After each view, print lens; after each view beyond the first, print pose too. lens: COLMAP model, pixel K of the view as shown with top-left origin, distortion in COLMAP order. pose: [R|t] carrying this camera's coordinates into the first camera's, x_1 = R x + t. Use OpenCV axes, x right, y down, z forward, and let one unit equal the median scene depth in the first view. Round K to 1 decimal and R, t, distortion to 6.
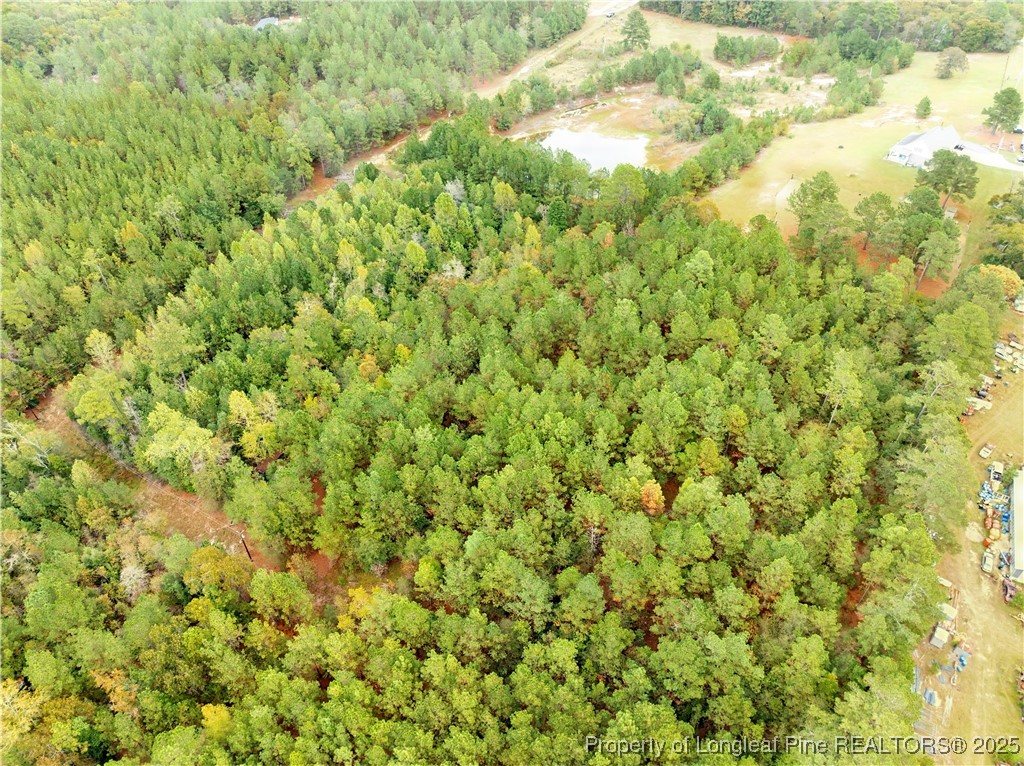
lens RADIAL K [[731.5, 0, 510.1], [0, 731.5, 381.1], [0, 0, 1]] dist [-0.067275, 0.038865]
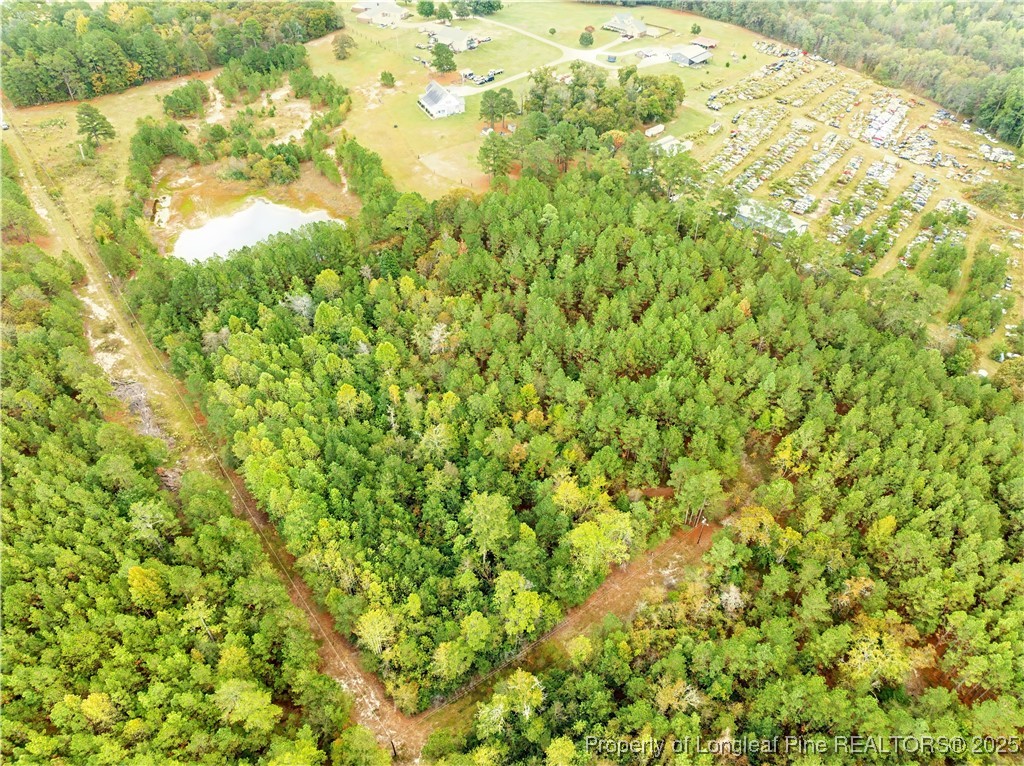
lens RADIAL K [[731.5, 0, 510.1], [0, 731.5, 381.1], [0, 0, 1]] dist [-0.067275, 0.038865]
pose [[0.365177, -0.612054, 0.701452, -0.685041], [0.609961, 0.726530, 0.316390, -0.309420], [-0.703274, 0.312320, 0.638641, 0.213053]]
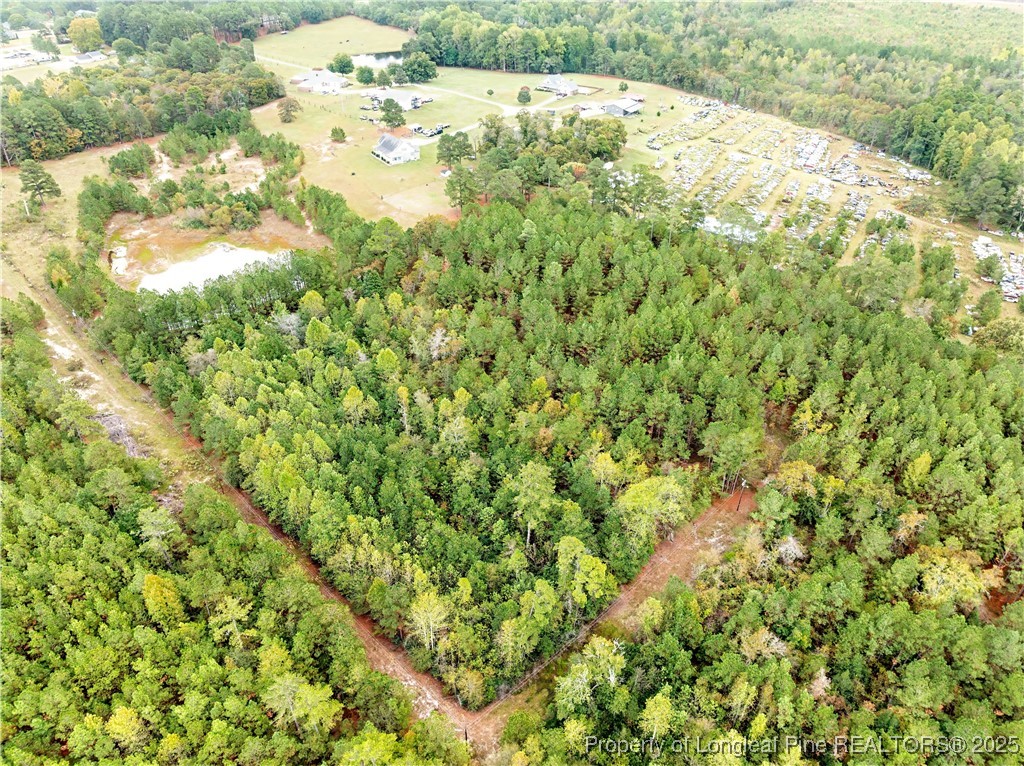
lens RADIAL K [[731.5, 0, 510.1], [0, 731.5, 381.1], [0, 0, 1]] dist [-0.067275, 0.038865]
pose [[0.241179, -0.540768, 0.805855, -0.762933], [0.636669, 0.714867, 0.289166, -0.284612], [-0.732451, 0.443322, 0.516702, 0.334172]]
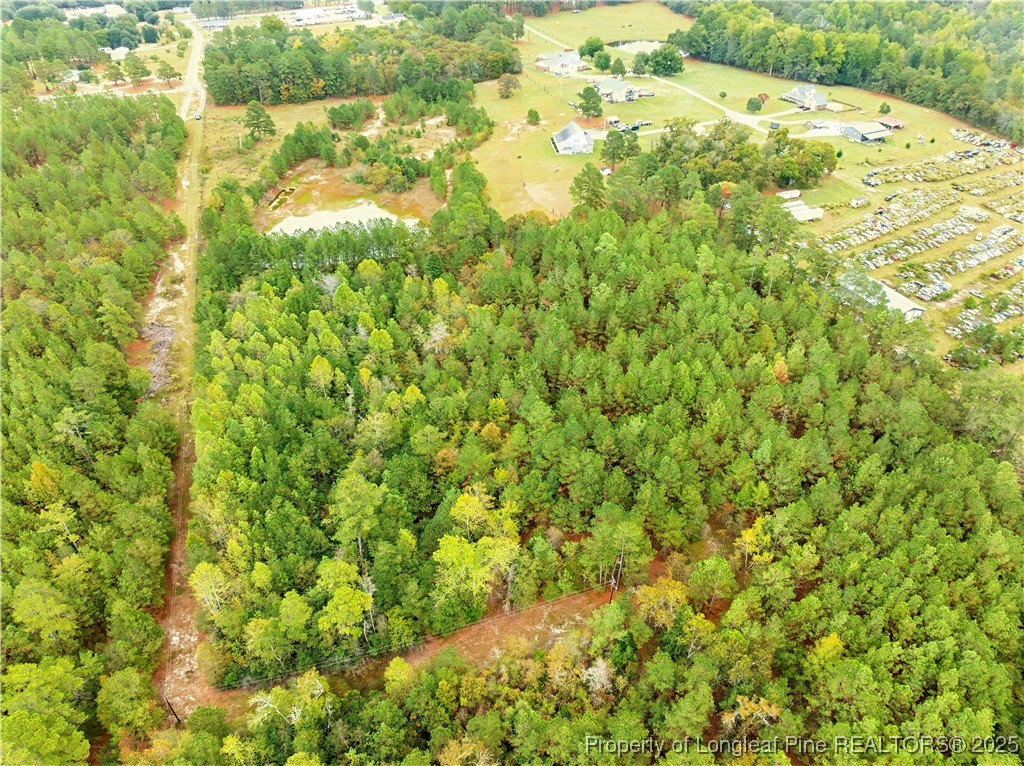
lens RADIAL K [[723.0, 0, 510.1], [0, 723.0, 387.7], [0, 0, 1]] dist [-0.052419, 0.020333]
pose [[0.660661, -0.433787, 0.612663, -0.547937], [0.488794, 0.868001, 0.087488, -0.102521], [-0.569743, 0.241666, 0.785487, 0.129433]]
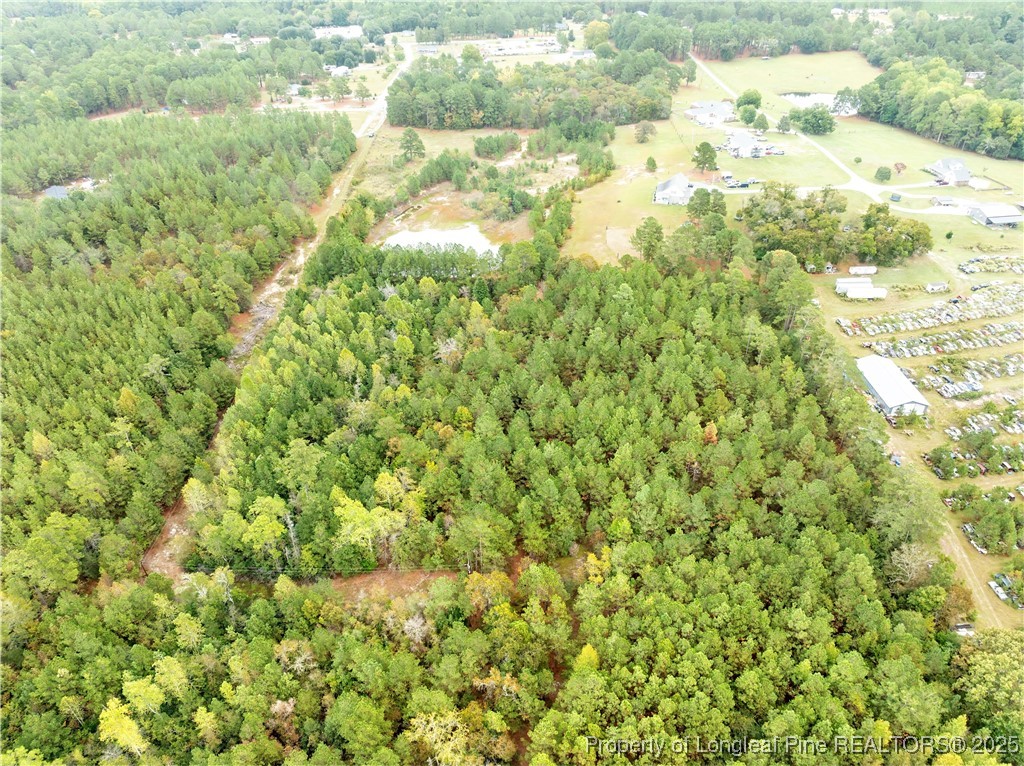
lens RADIAL K [[723.0, 0, 510.1], [0, 723.0, 387.7], [0, 0, 1]] dist [-0.052419, 0.020333]
pose [[0.868746, -0.280018, 0.408497, -0.414576], [0.324243, 0.945052, -0.041747, -0.001365], [-0.374361, 0.168720, 0.911805, -0.119995]]
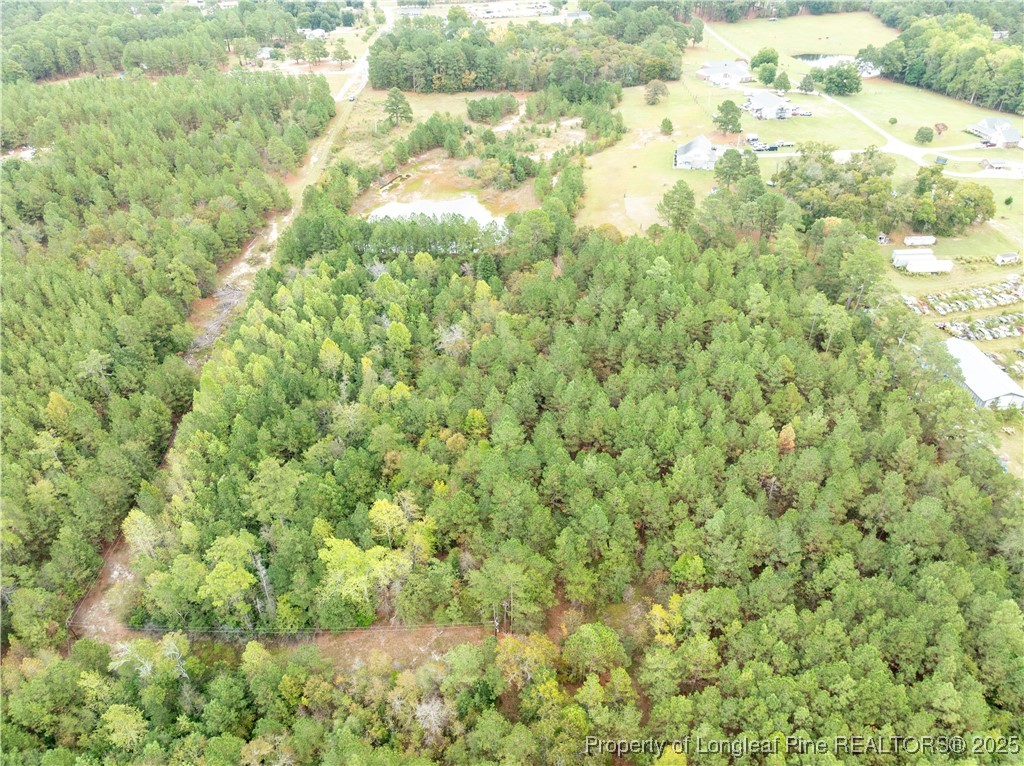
lens RADIAL K [[723.0, 0, 510.1], [0, 723.0, 387.7], [0, 0, 1]] dist [-0.052419, 0.020333]
pose [[0.854729, -0.302556, 0.421780, -0.375965], [0.339418, 0.940544, -0.013143, -0.034342], [-0.392726, 0.154393, 0.906603, 0.047605]]
